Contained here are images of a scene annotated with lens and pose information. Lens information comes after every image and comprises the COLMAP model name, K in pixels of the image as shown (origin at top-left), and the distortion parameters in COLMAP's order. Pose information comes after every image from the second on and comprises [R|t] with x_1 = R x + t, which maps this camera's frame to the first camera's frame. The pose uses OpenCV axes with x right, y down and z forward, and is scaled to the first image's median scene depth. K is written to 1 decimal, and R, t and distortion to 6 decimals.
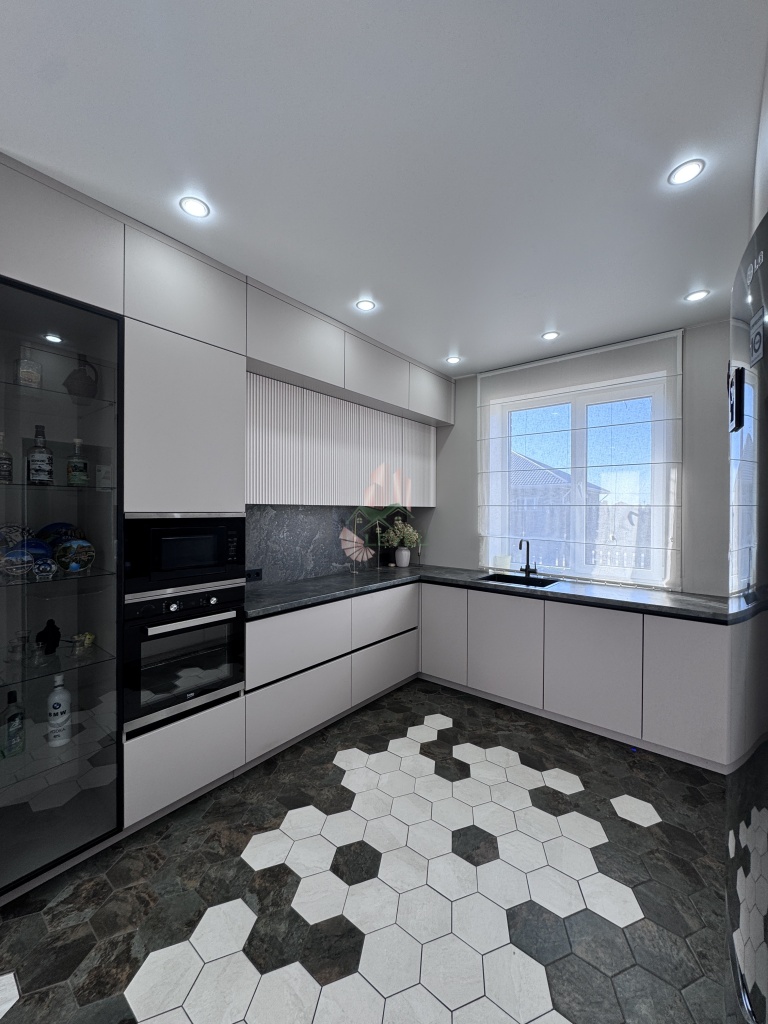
lens RADIAL K [[410.4, 0, 384.3], [0, 410.4, 512.5], [0, 0, 1]] dist [-0.005478, 0.001214]
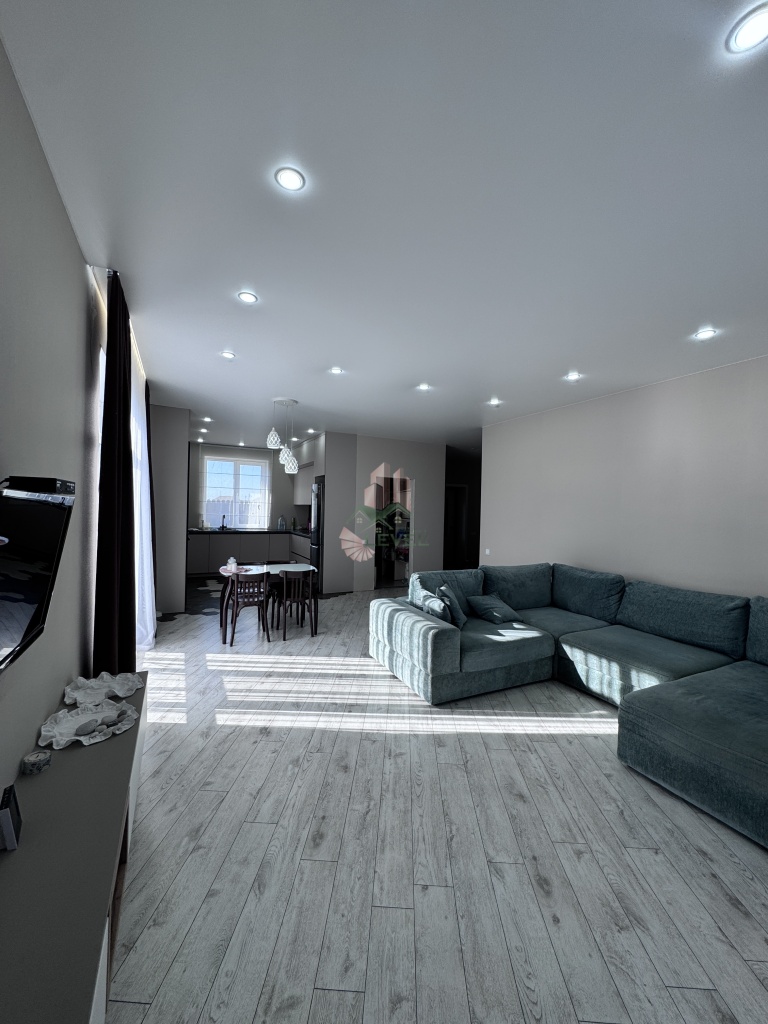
lens RADIAL K [[410.4, 0, 385.7], [0, 410.4, 514.3], [0, 0, 1]] dist [-0.005478, 0.001214]
pose [[0.405663, -0.009139, 0.913977, -2.150094], [-0.015343, 0.999741, 0.016806, 0.005296], [-0.913894, -0.020840, 0.405418, -1.317377]]
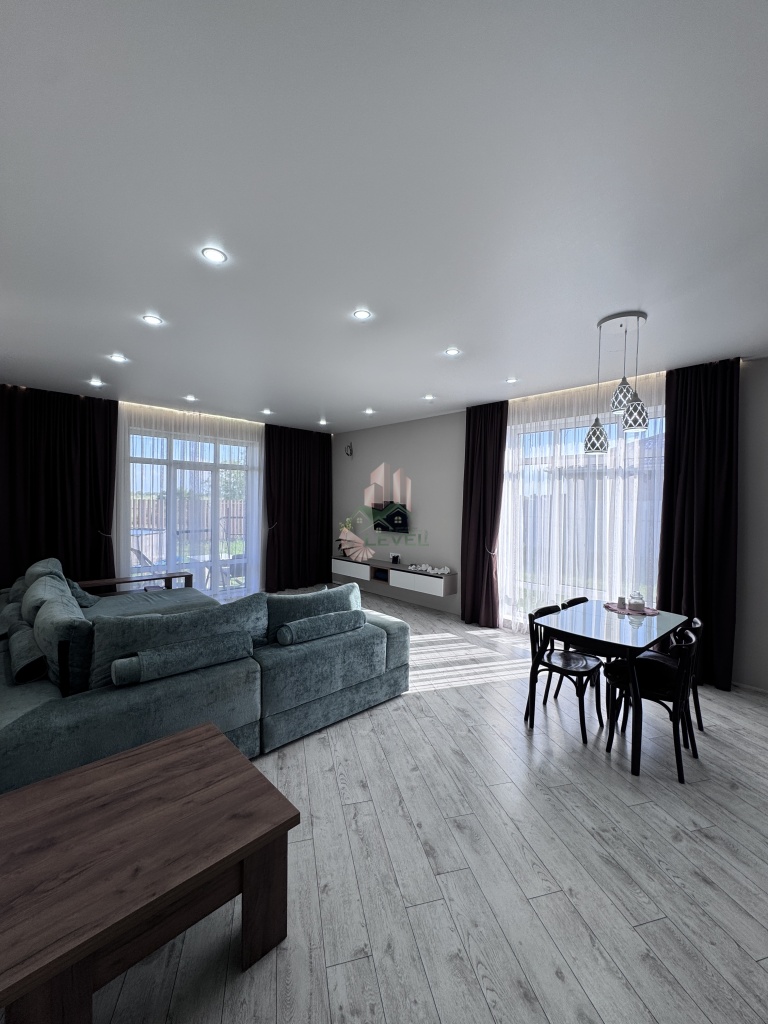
lens RADIAL K [[410.4, 0, 387.1], [0, 410.4, 503.6], [0, 0, 1]] dist [-0.005478, 0.001214]
pose [[-0.117581, -0.003254, -0.993058, 0.582314], [-0.023347, 0.999727, -0.000511, -0.001498], [0.992789, 0.023125, -0.117625, -0.544684]]
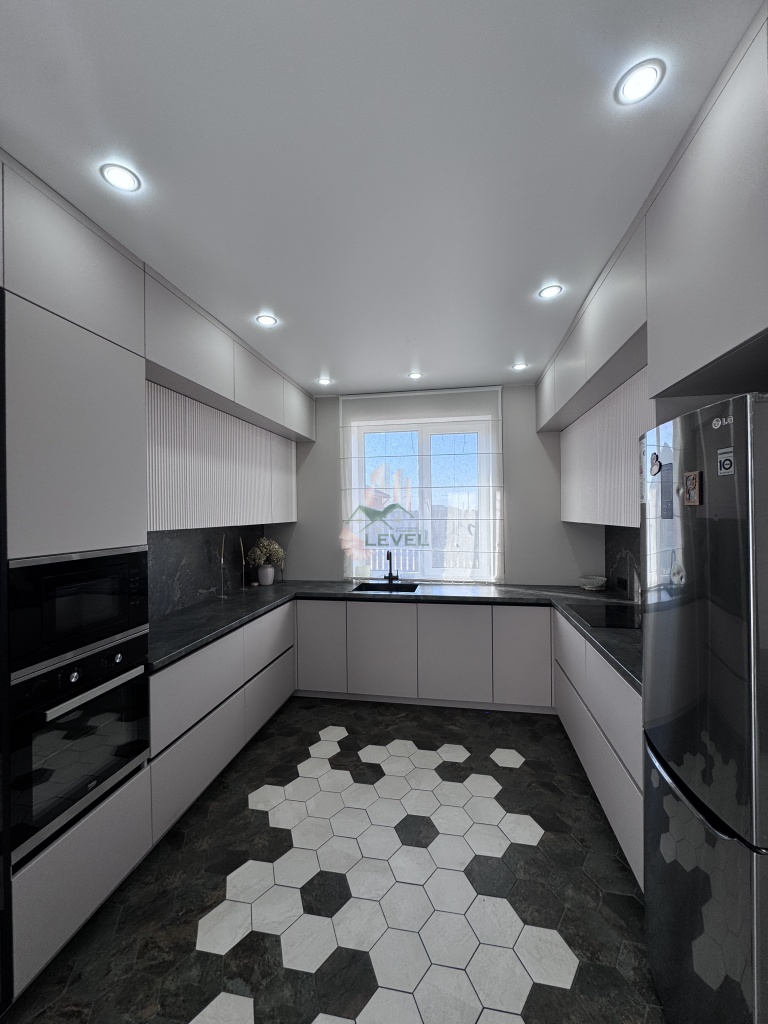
lens RADIAL K [[410.4, 0, 384.6], [0, 410.4, 512.3], [0, 0, 1]] dist [-0.005478, 0.001214]
pose [[0.874399, -0.016594, 0.484923, -0.281249], [0.020319, 0.999791, -0.002426, -0.047935], [-0.484782, 0.011975, 0.874553, 0.031162]]
